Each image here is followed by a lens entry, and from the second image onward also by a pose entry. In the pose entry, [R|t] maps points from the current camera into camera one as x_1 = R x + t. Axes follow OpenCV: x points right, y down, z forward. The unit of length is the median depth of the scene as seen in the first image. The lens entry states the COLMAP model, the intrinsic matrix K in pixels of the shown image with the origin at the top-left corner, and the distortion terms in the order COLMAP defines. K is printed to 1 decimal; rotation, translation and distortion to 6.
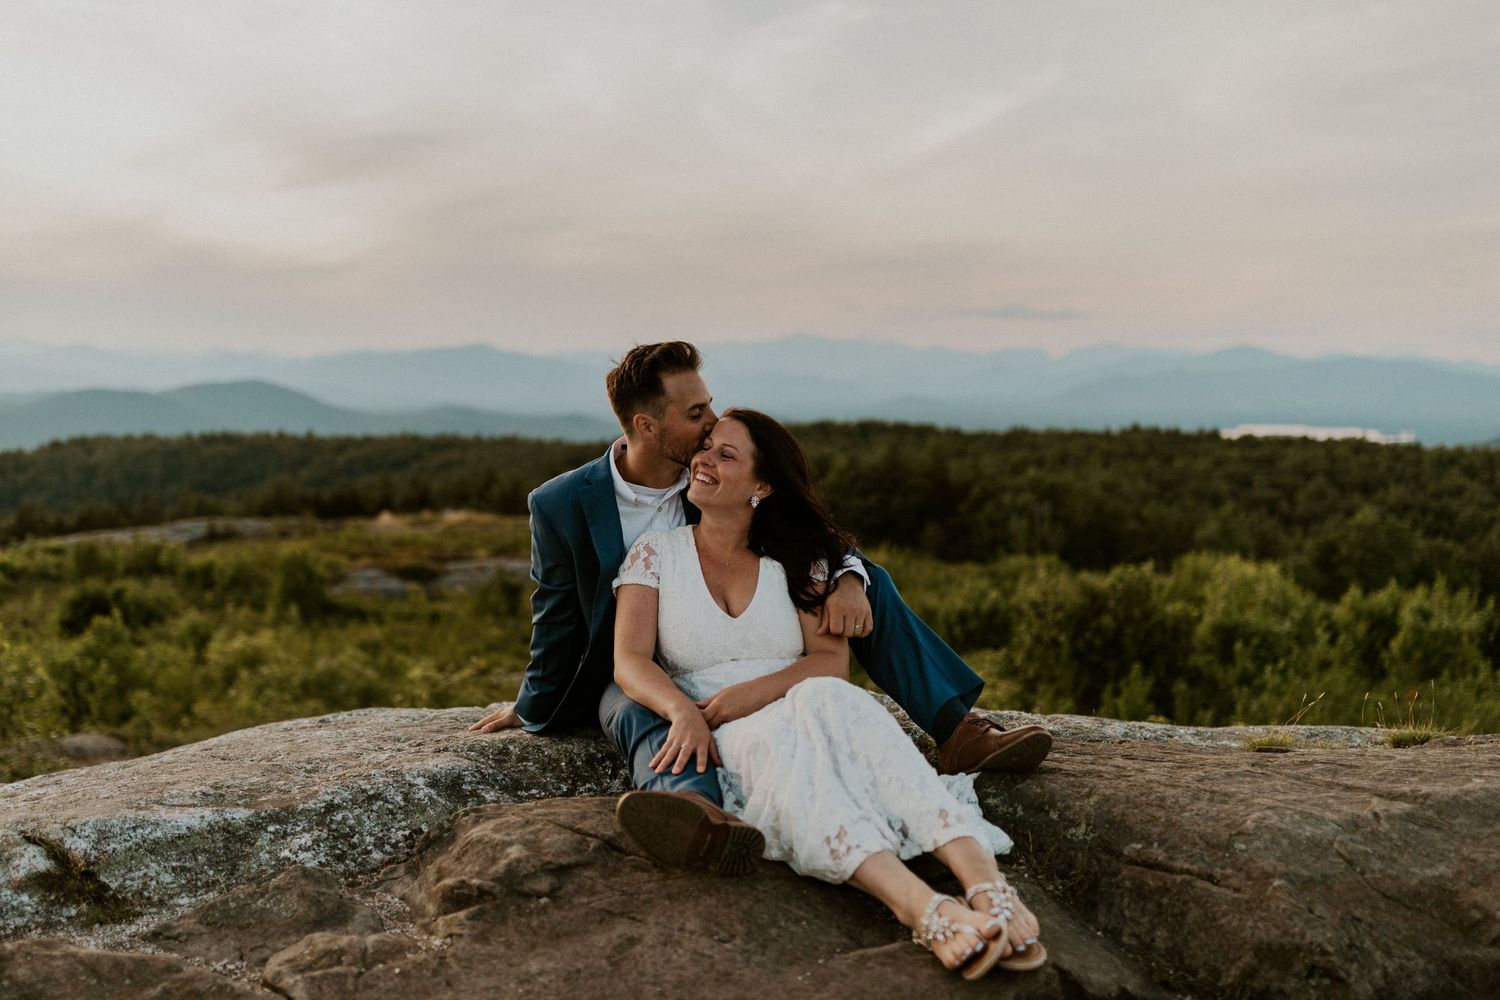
lens RADIAL K [[1492.8, 0, 715.9], [0, 1492.8, 501.8], [0, 0, 1]] dist [0.014327, -0.015302]
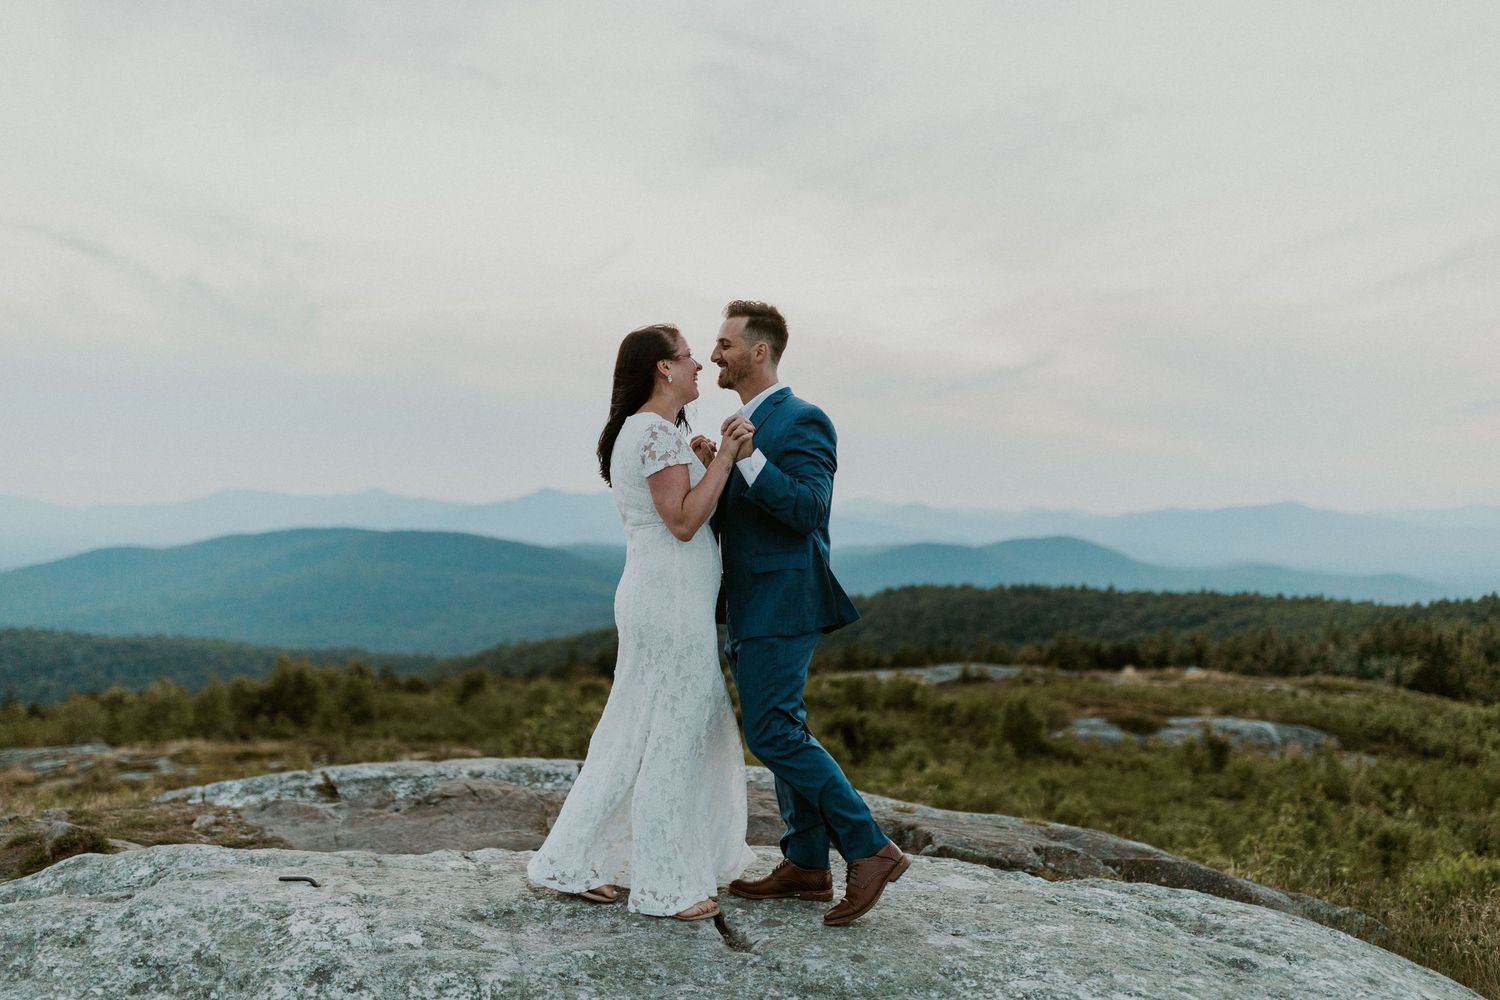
lens RADIAL K [[1427.4, 0, 744.4], [0, 1427.4, 503.7], [0, 0, 1]] dist [0.015159, -0.025340]
pose [[0.867592, -0.003841, -0.497262, 0.107793], [-0.047951, 0.994664, -0.091344, -0.004545], [0.494960, 0.103094, 0.862778, -0.065943]]
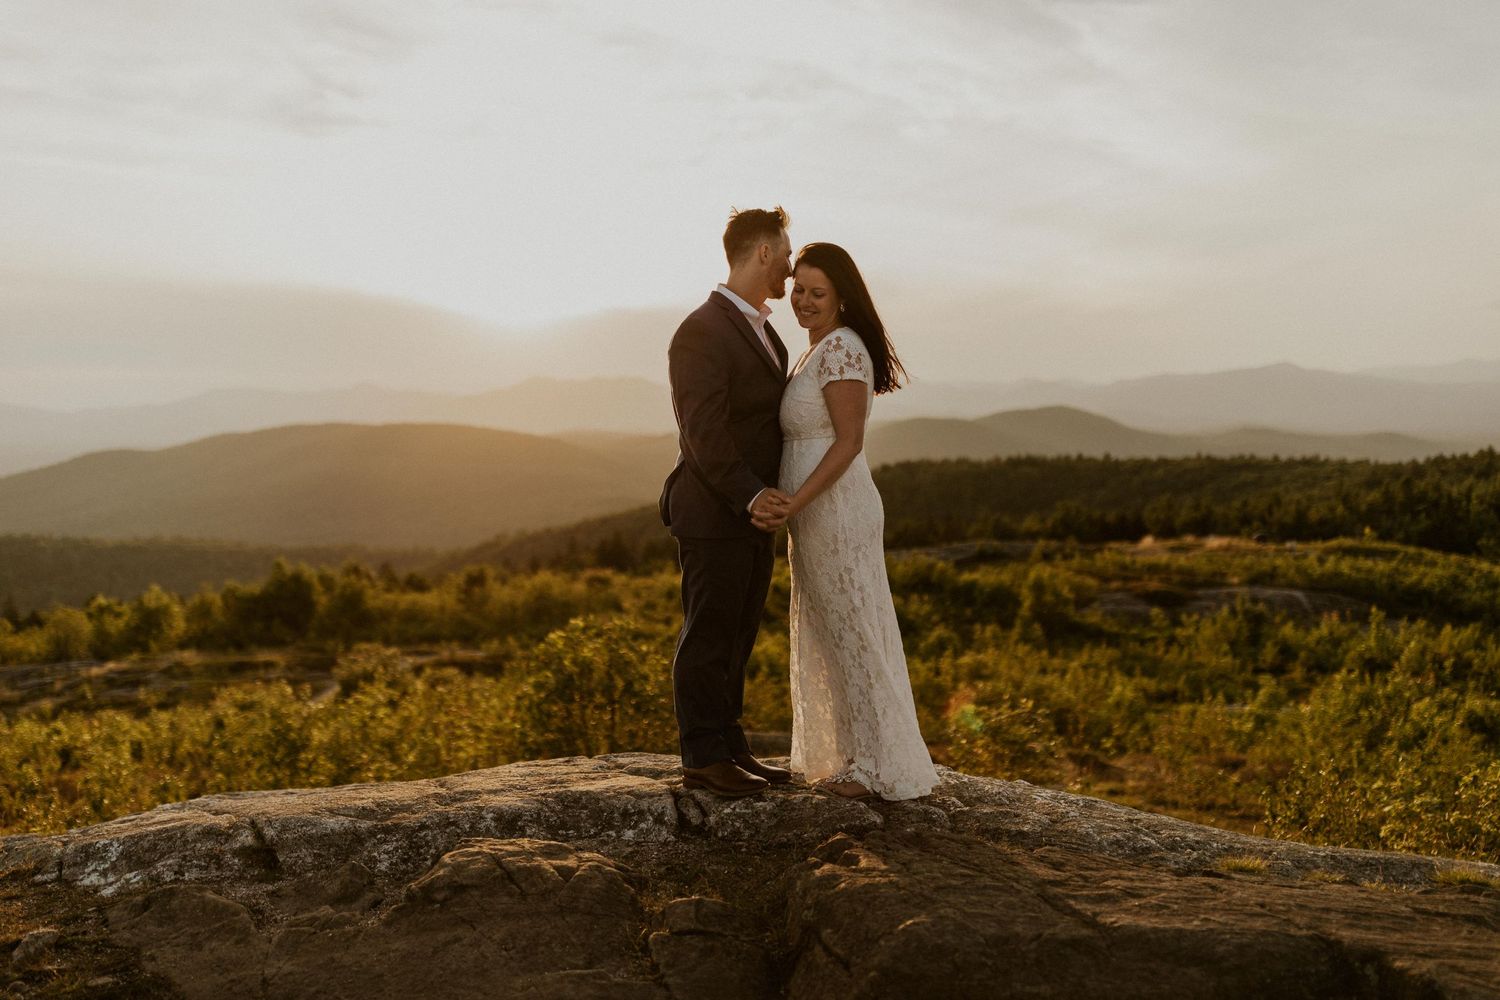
lens RADIAL K [[1427.4, 0, 744.4], [0, 1427.4, 503.7], [0, 0, 1]] dist [0.015159, -0.025340]
pose [[0.869842, 0.005803, -0.493297, 0.056417], [-0.011673, 0.999893, -0.008820, -0.008741], [0.493193, 0.013431, 0.869816, -0.008024]]
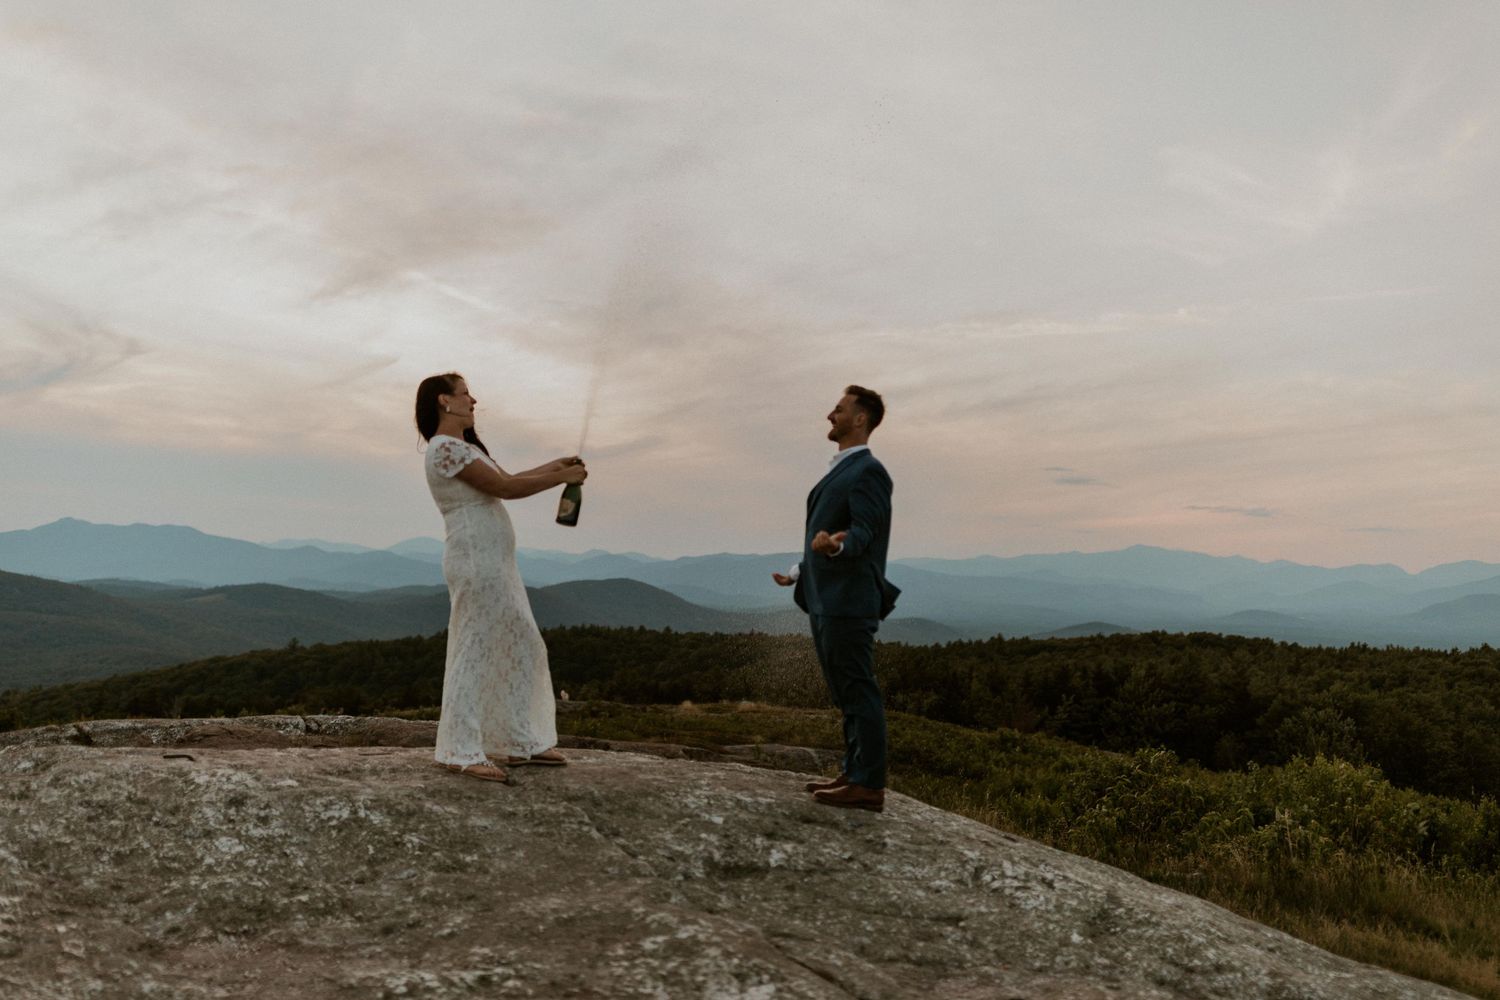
lens RADIAL K [[1423.9, 0, 750.0], [0, 1423.9, 500.0], [0, 0, 1]] dist [0.017297, -0.023980]
pose [[0.977392, 0.010177, -0.211188, 0.113259], [-0.039843, 0.989811, -0.136697, 0.007519], [0.207645, 0.142021, 0.967840, -0.122676]]
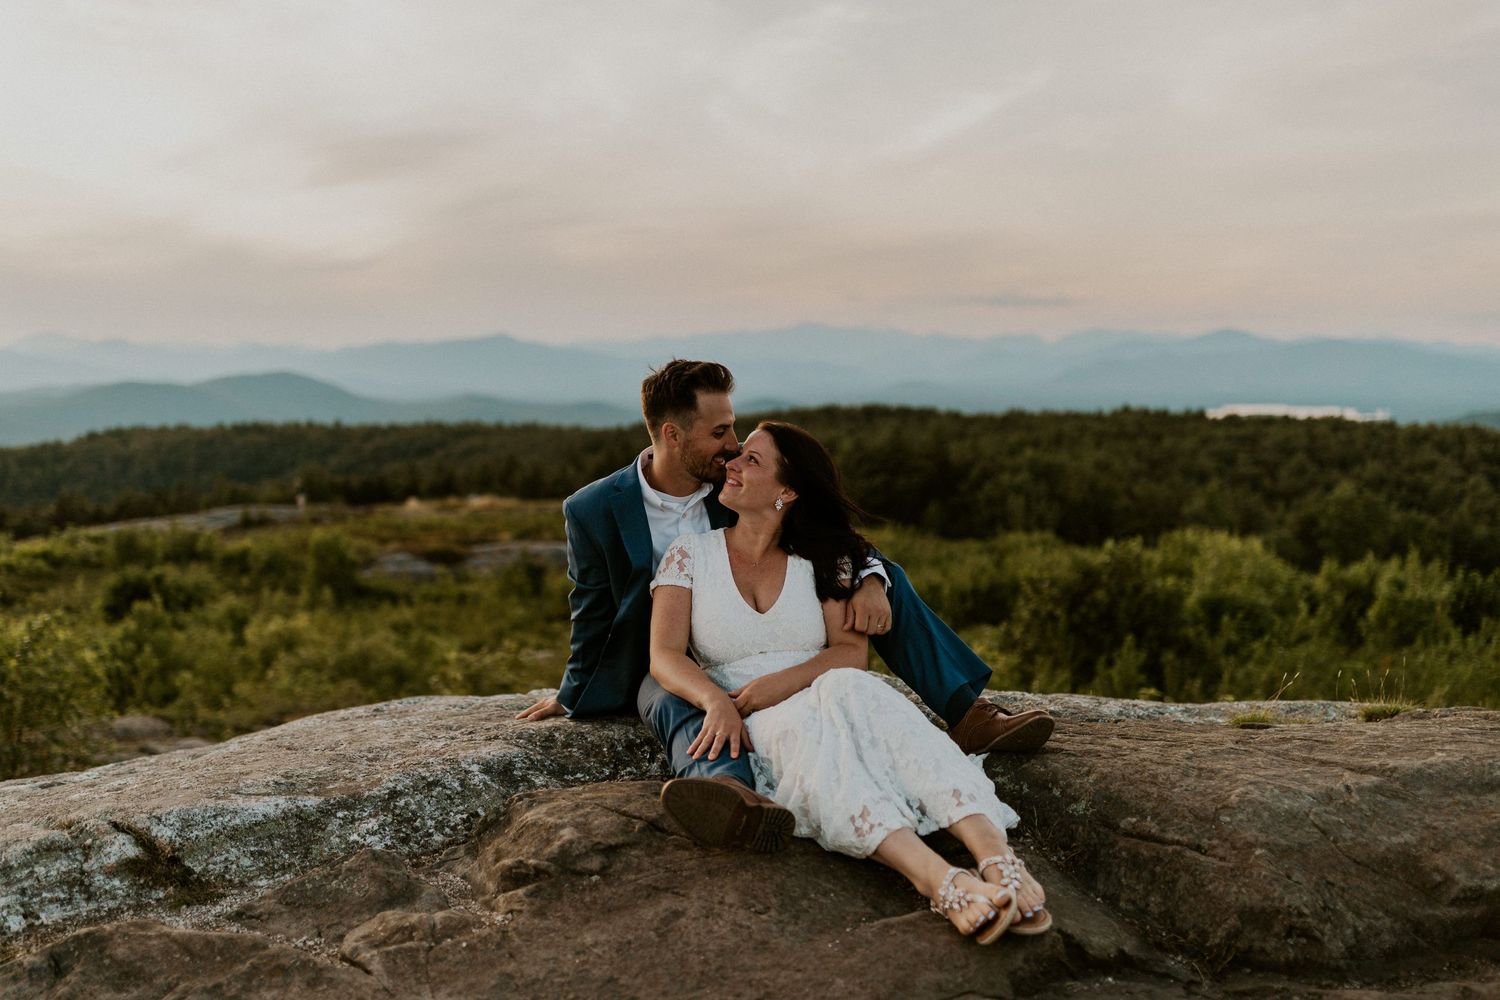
lens RADIAL K [[1423.9, 0, 750.0], [0, 1423.9, 500.0], [0, 0, 1]] dist [0.017297, -0.023980]
pose [[0.999816, -0.011489, 0.015348, -0.000914], [0.011311, 0.999869, 0.011595, -0.001415], [-0.015479, -0.011419, 0.999815, -0.002989]]
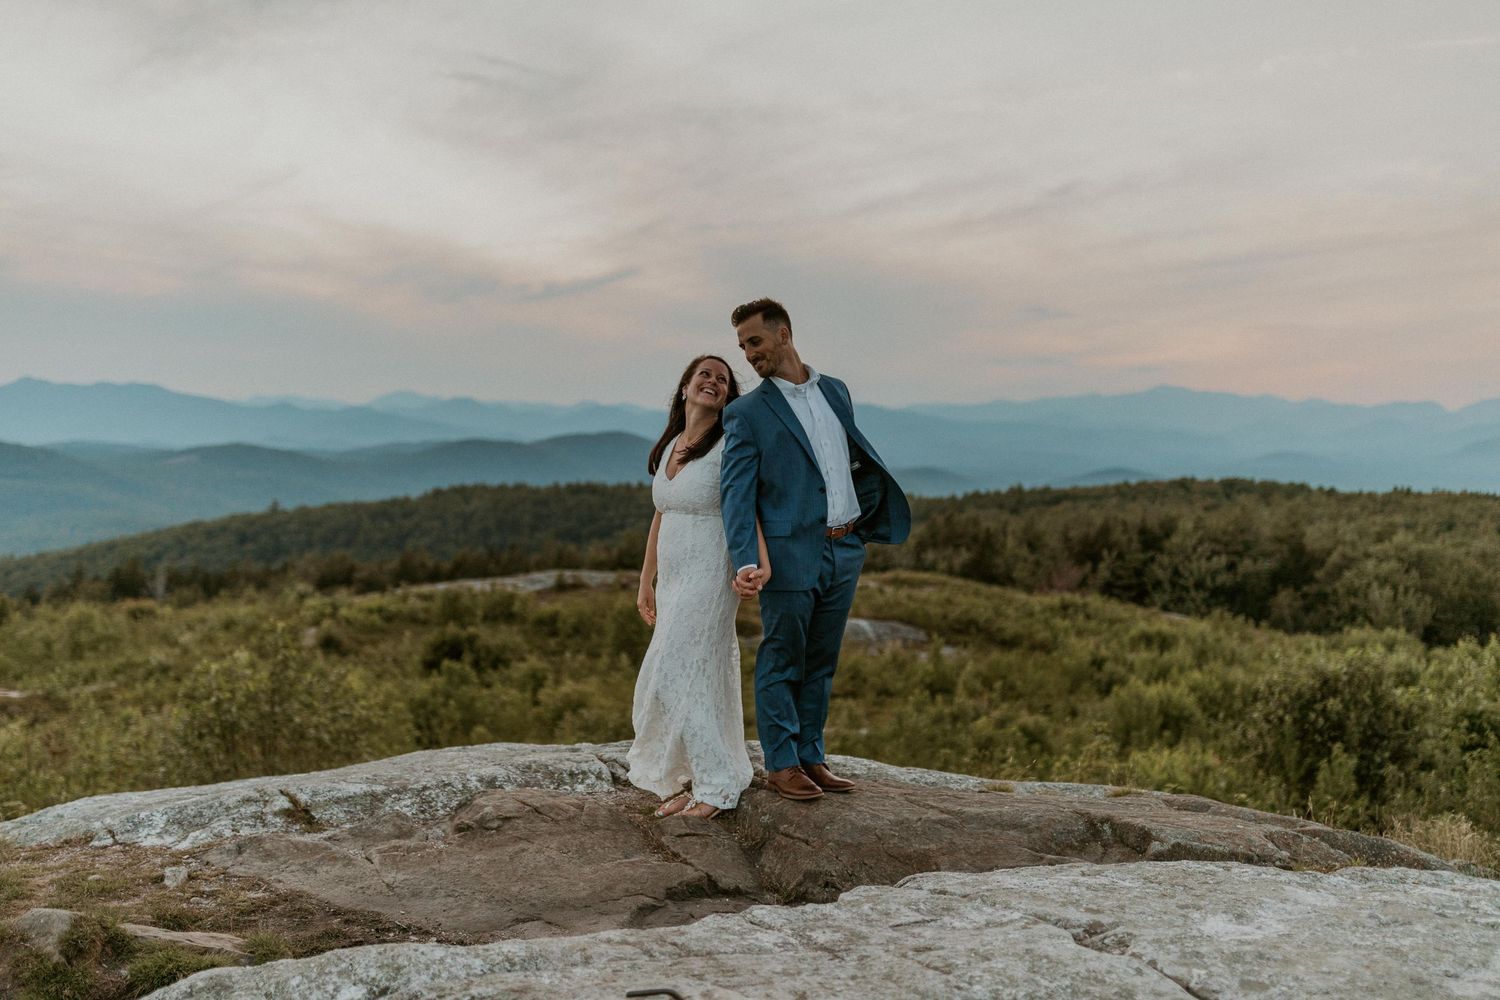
lens RADIAL K [[1503.5, 0, 743.9], [0, 1503.5, 504.1], [0, 0, 1]] dist [0.015578, -0.013807]
pose [[0.976810, 0.014910, -0.213586, 0.044363], [-0.022231, 0.999243, -0.031918, -0.009134], [0.212948, 0.035926, 0.976403, -0.067500]]
